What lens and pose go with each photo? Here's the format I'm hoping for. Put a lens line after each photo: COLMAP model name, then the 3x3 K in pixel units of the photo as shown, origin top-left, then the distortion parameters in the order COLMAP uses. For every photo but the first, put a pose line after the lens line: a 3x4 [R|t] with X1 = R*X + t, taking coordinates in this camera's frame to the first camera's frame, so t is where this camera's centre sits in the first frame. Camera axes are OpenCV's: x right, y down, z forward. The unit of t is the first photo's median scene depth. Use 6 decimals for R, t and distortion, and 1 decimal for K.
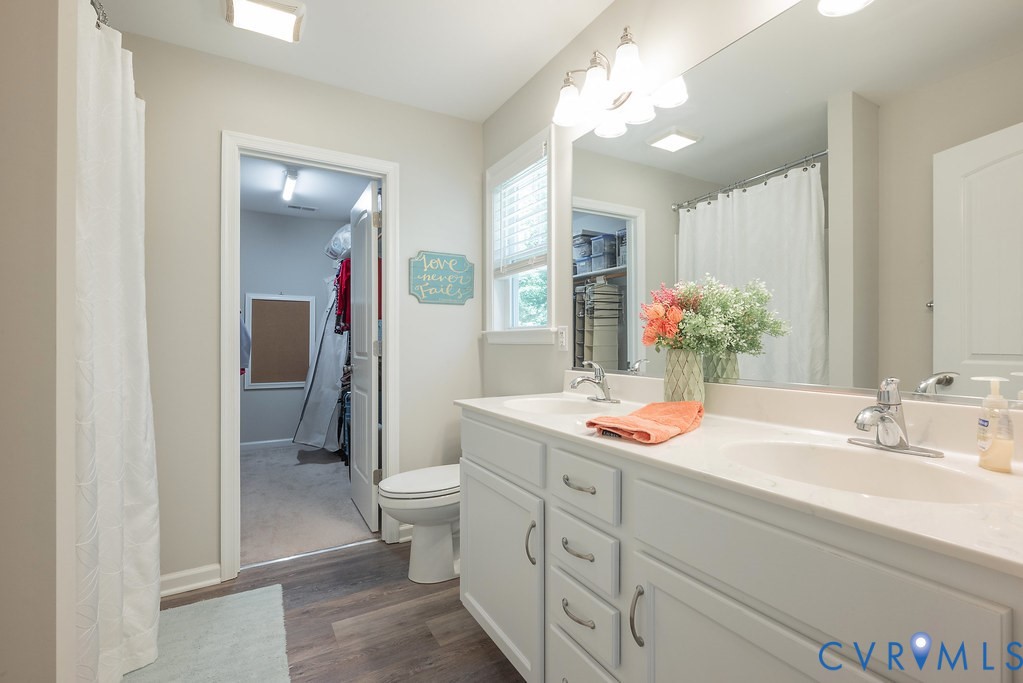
lens RADIAL K [[449.9, 0, 512.8], [0, 449.9, 341.0], [0, 0, 1]] dist [0.000438, -0.000282]
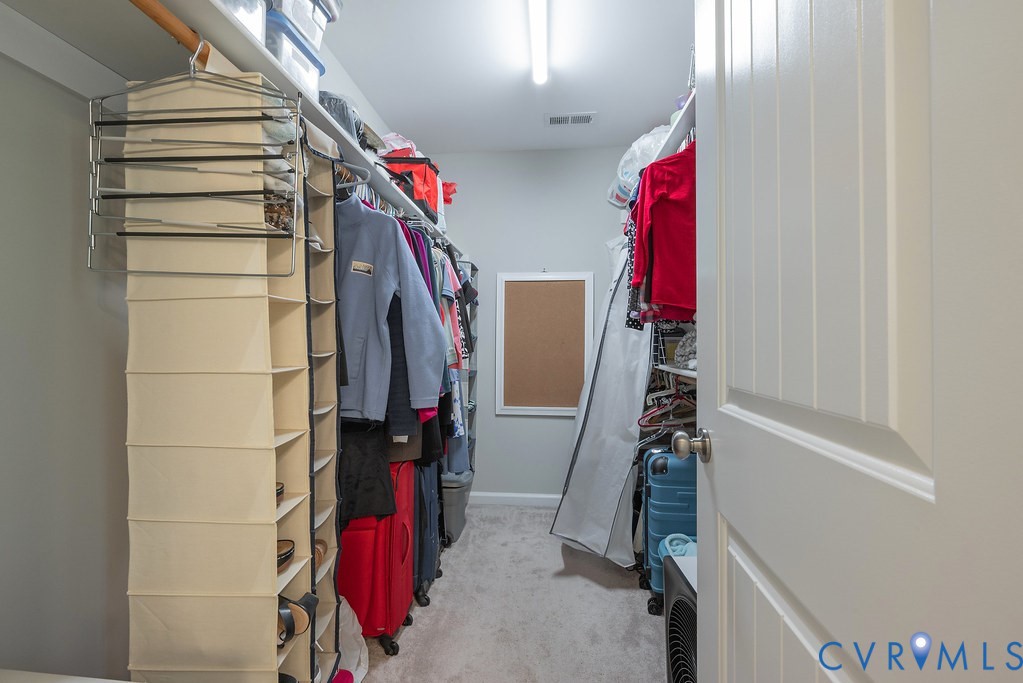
lens RADIAL K [[449.9, 0, 513.6], [0, 449.9, 339.0], [0, 0, 1]] dist [0.000438, -0.000282]
pose [[0.825710, -0.001584, -0.564093, -0.218096], [-0.000385, 0.999994, -0.003371, -0.002715], [0.564095, 0.003000, 0.825704, 0.519411]]
